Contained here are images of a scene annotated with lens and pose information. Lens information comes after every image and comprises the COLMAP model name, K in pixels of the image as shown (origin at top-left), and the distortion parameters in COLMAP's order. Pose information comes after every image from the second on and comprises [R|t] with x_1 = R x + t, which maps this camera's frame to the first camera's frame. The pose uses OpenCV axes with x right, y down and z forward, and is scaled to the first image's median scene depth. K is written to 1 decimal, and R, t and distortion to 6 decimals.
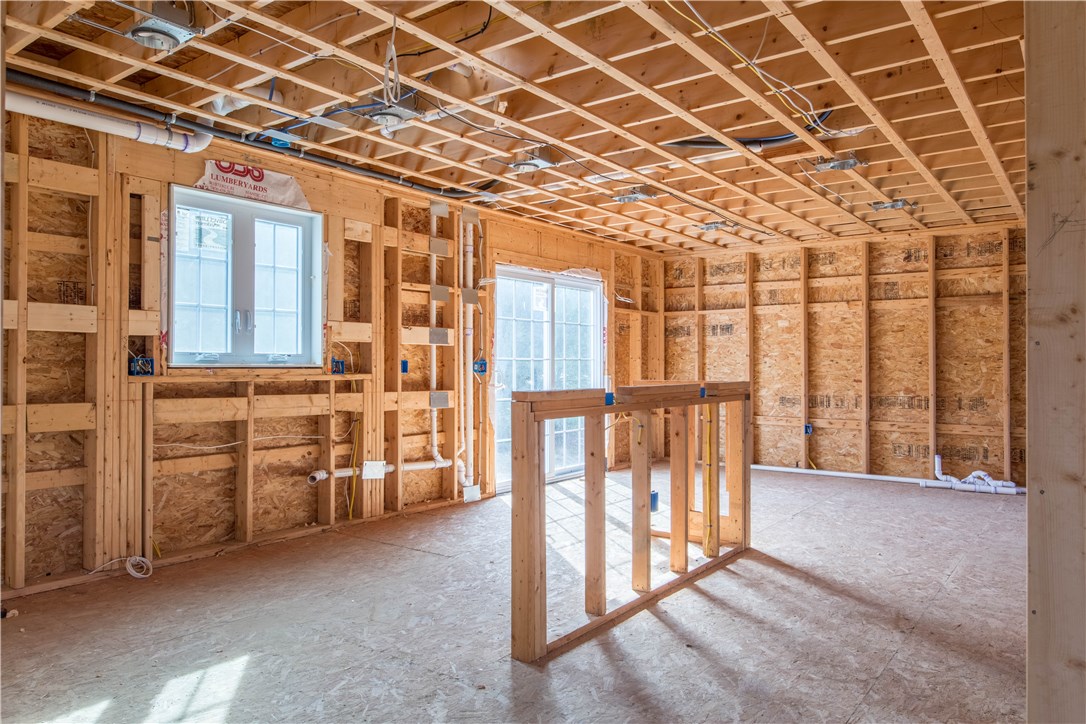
lens RADIAL K [[749.5, 0, 543.0], [0, 749.5, 362.0], [0, 0, 1]] dist [0.006280, 0.001736]
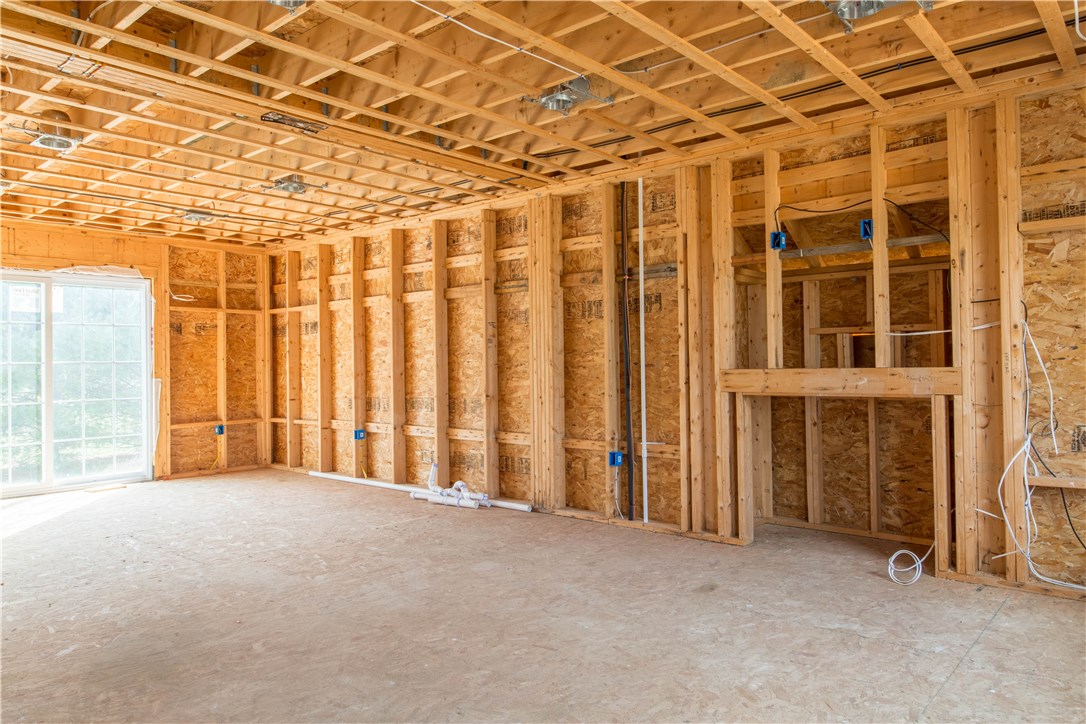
lens RADIAL K [[732.7, 0, 543.0], [0, 732.7, 362.0], [0, 0, 1]] dist [-0.027812, 0.025153]
pose [[0.996797, -0.012609, -0.078970, 1.010179], [0.012440, 0.999919, -0.002636, 0.009701], [0.078996, 0.001646, 0.996874, 0.190784]]
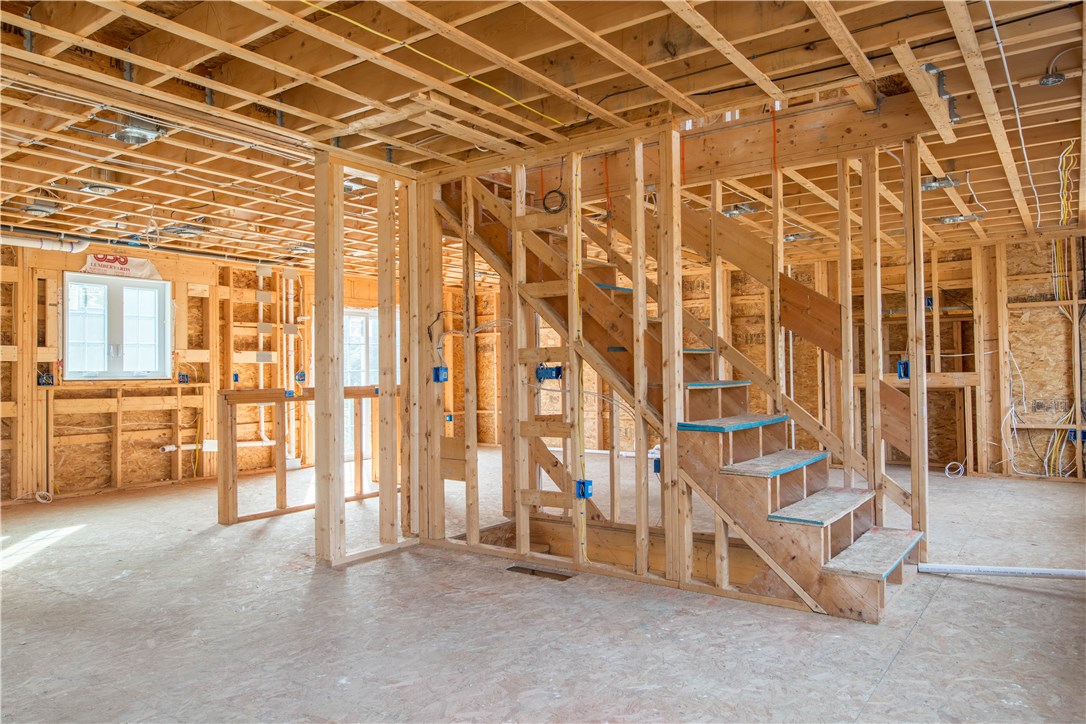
lens RADIAL K [[749.5, 0, 543.0], [0, 749.5, 362.0], [0, 0, 1]] dist [0.006280, 0.001736]
pose [[0.999623, -0.015013, 0.022975, 0.436448], [0.015292, 0.999811, -0.012025, 0.002025], [-0.022790, 0.012372, 0.999664, -0.574470]]
